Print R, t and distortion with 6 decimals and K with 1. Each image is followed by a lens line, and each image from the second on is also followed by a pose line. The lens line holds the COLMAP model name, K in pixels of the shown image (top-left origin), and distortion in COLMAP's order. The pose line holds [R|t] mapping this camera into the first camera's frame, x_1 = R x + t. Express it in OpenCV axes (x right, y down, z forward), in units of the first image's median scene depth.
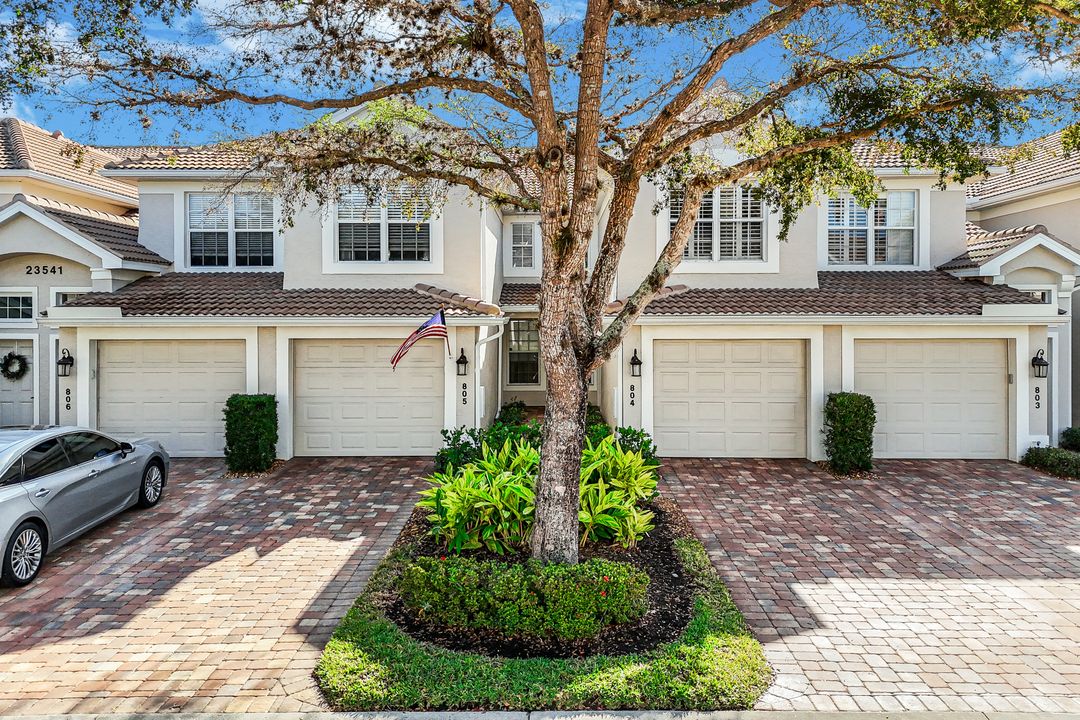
lens RADIAL K [[791.3, 0, 538.3], [0, 791.3, 311.5], [0, 0, 1]] dist [0.080986, -0.086733]
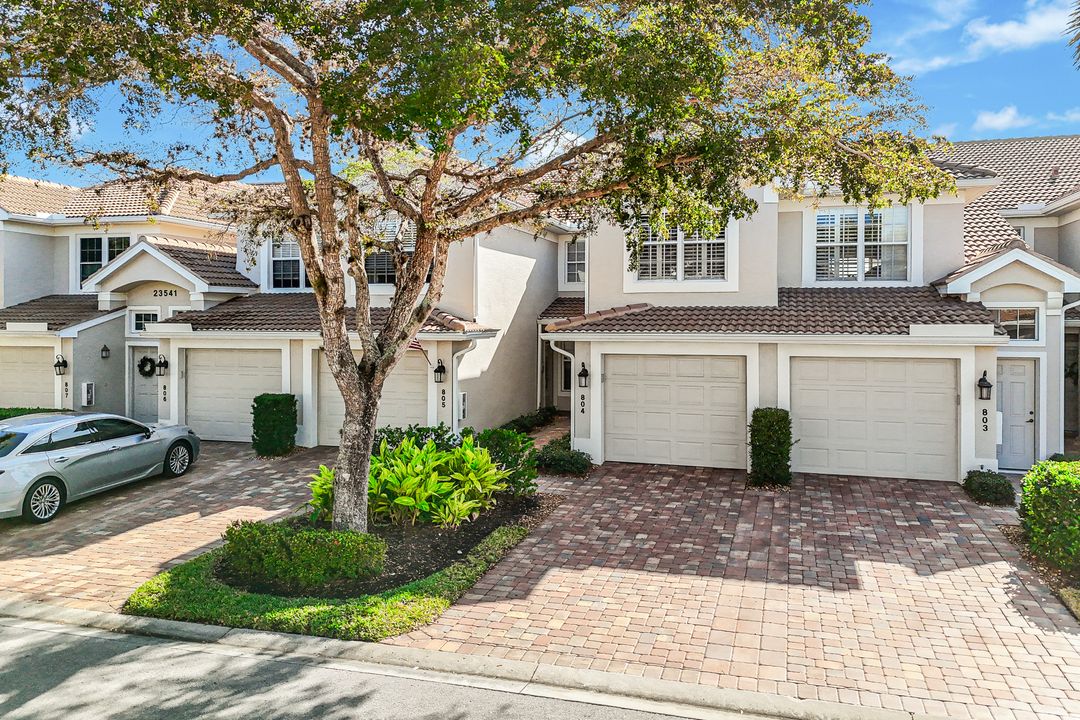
lens RADIAL K [[791.3, 0, 538.3], [0, 791.3, 311.5], [0, 0, 1]] dist [0.080986, -0.086733]
pose [[0.960014, -0.000250, -0.279951, 0.371917], [-0.000455, 0.999997, -0.002453, -0.021325], [0.279951, 0.002483, 0.960011, -0.083372]]
